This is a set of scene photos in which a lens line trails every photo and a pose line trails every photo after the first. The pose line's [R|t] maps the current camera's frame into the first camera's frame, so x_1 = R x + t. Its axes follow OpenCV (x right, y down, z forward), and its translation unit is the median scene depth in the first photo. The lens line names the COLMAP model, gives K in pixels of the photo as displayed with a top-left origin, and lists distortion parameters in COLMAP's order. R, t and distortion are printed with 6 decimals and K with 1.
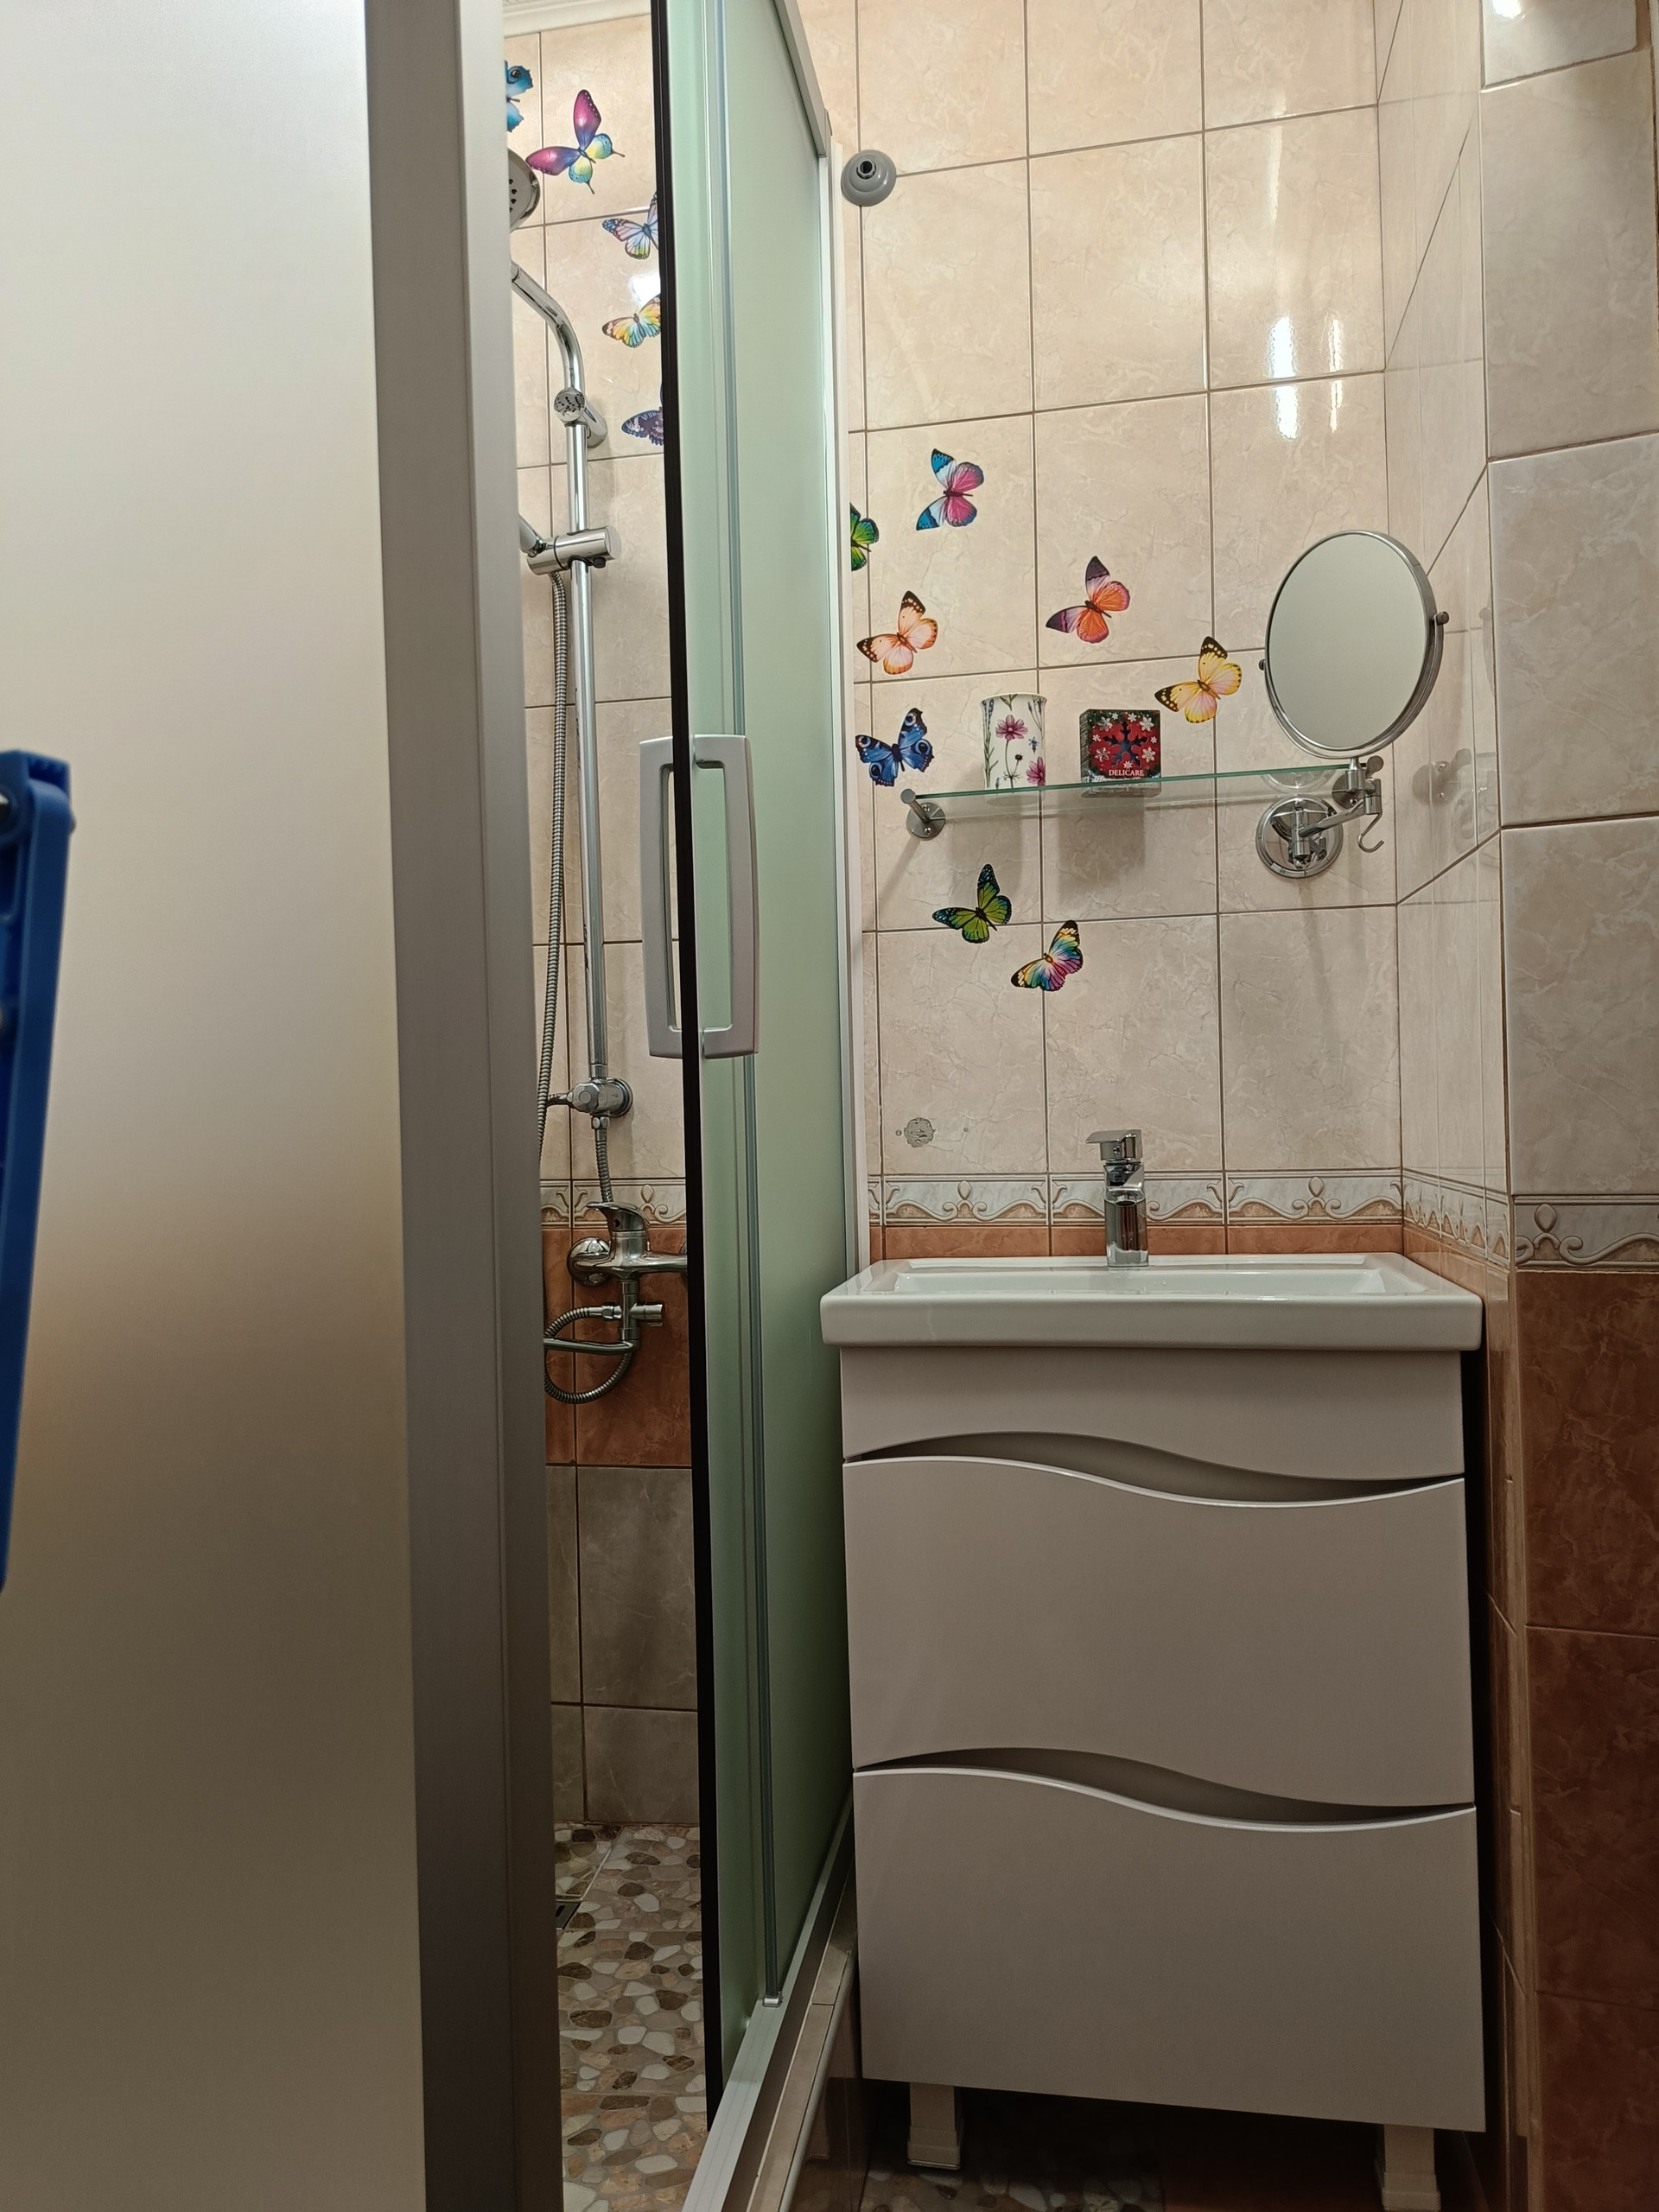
lens RADIAL K [[1551.0, 0, 815.1], [0, 1551.0, 1103.8], [0, 0, 1]] dist [0.054294, -0.067647]
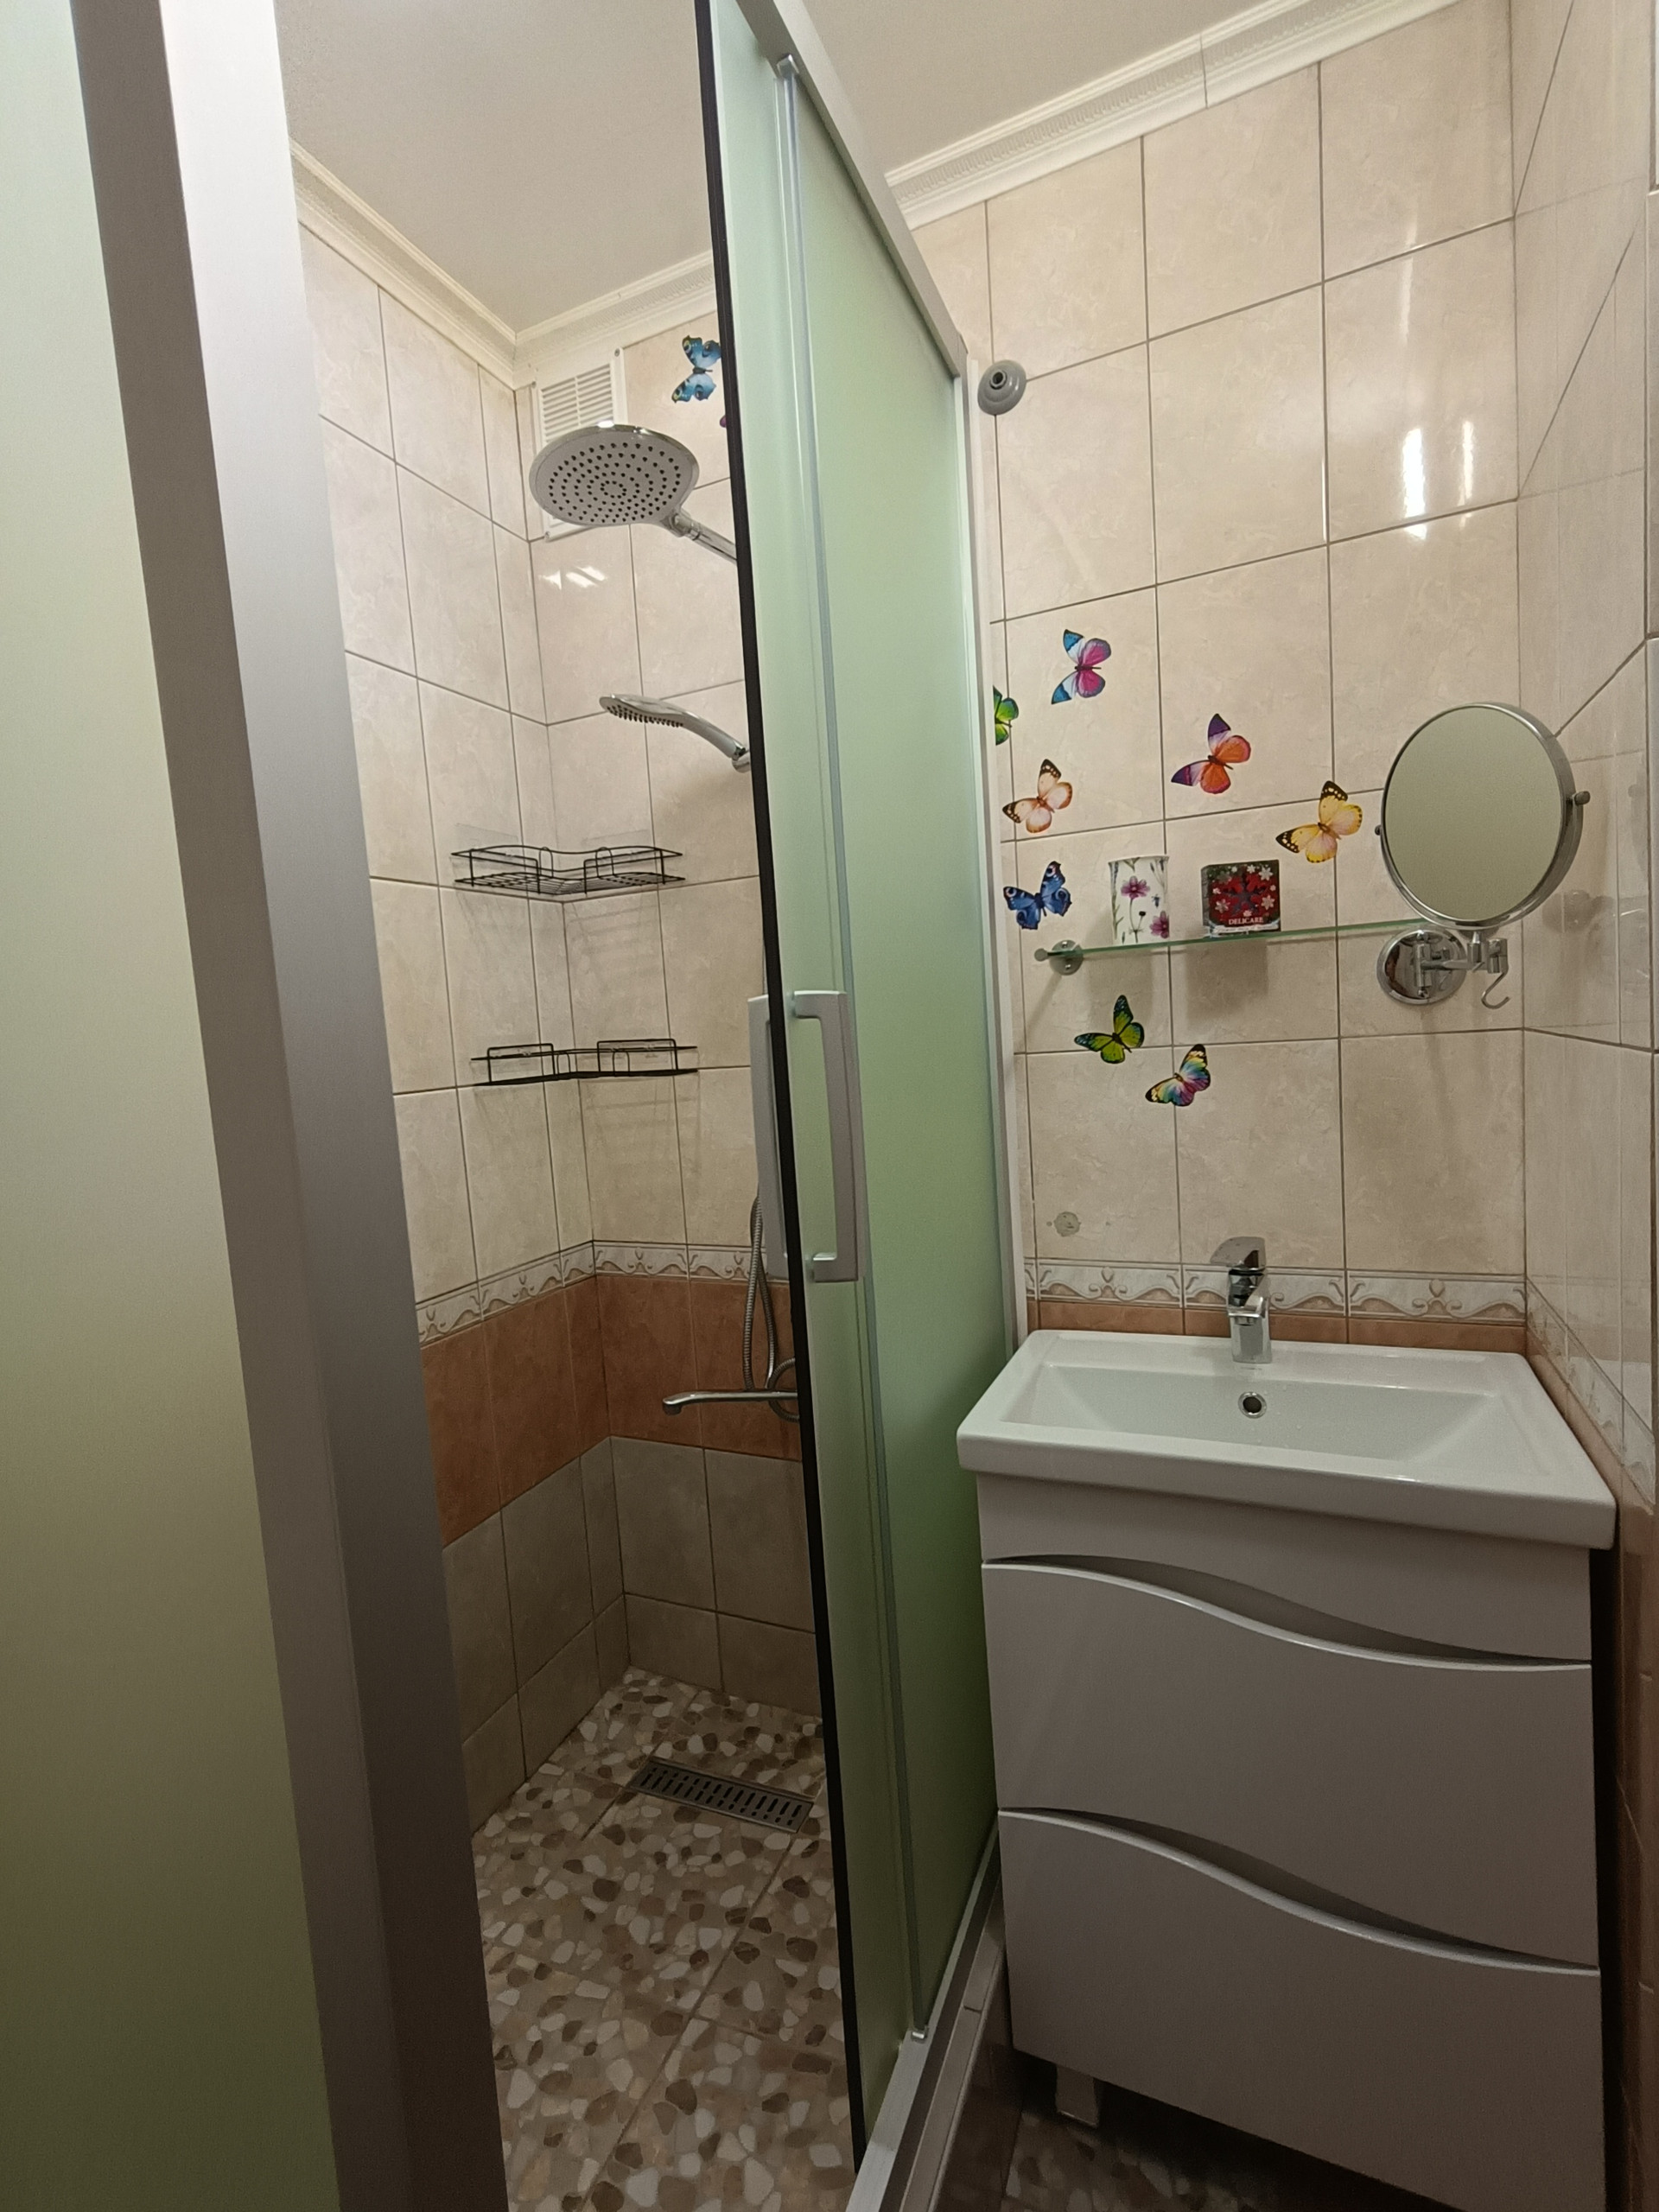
lens RADIAL K [[1031.2, 0, 829.5], [0, 1031.2, 1106.0], [0, 0, 1]] dist [0.003664, 0.001254]
pose [[0.972706, -0.021227, -0.231067, 0.077014], [0.041888, 0.995510, 0.084884, -0.150232], [0.228227, -0.092246, 0.969228, 0.212260]]
